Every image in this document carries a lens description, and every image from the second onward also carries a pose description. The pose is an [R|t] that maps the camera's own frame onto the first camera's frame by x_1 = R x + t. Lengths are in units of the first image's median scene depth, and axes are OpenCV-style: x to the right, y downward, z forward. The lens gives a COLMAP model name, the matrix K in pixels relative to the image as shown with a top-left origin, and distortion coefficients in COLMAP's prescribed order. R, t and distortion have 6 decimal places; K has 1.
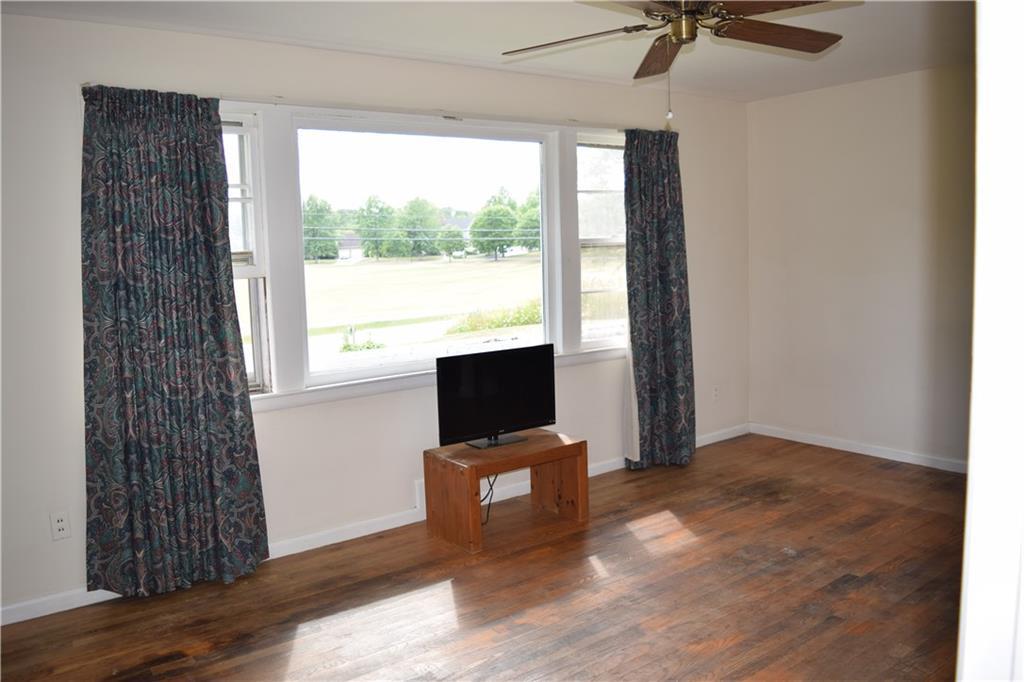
lens RADIAL K [[789.9, 0, 508.3], [0, 789.9, 336.3], [0, 0, 1]] dist [-0.093798, -0.004747]
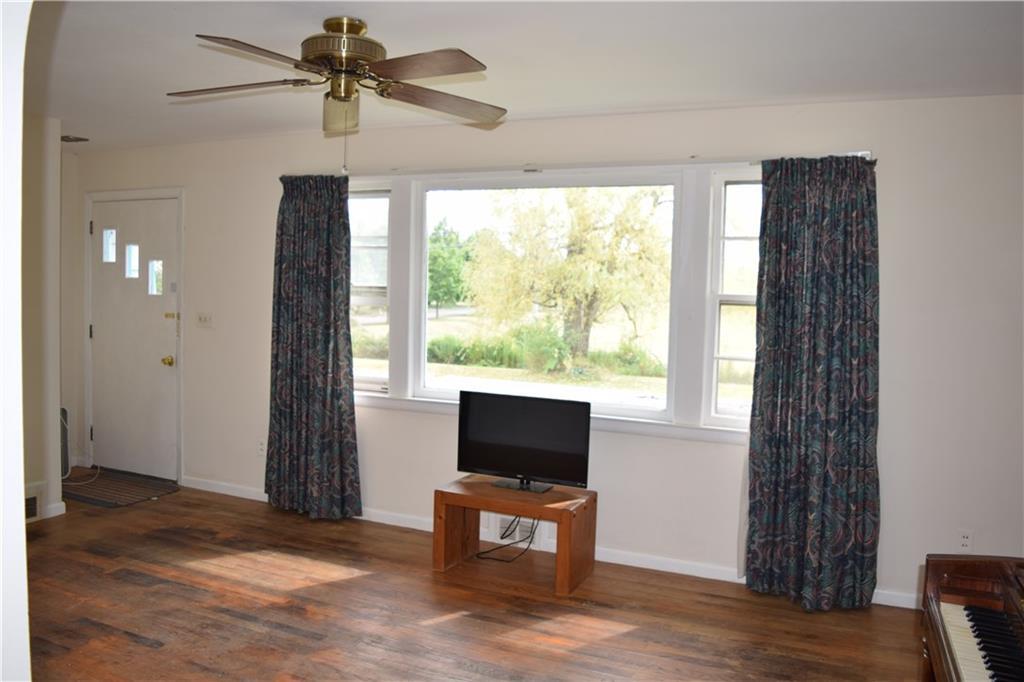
lens RADIAL K [[789.9, 0, 508.3], [0, 789.9, 336.3], [0, 0, 1]] dist [-0.093798, -0.004747]
pose [[0.493452, 0.105127, -0.863397, 0.812554], [-0.137430, 0.989623, 0.041952, -0.094869], [0.858847, 0.097955, 0.502779, 0.446820]]
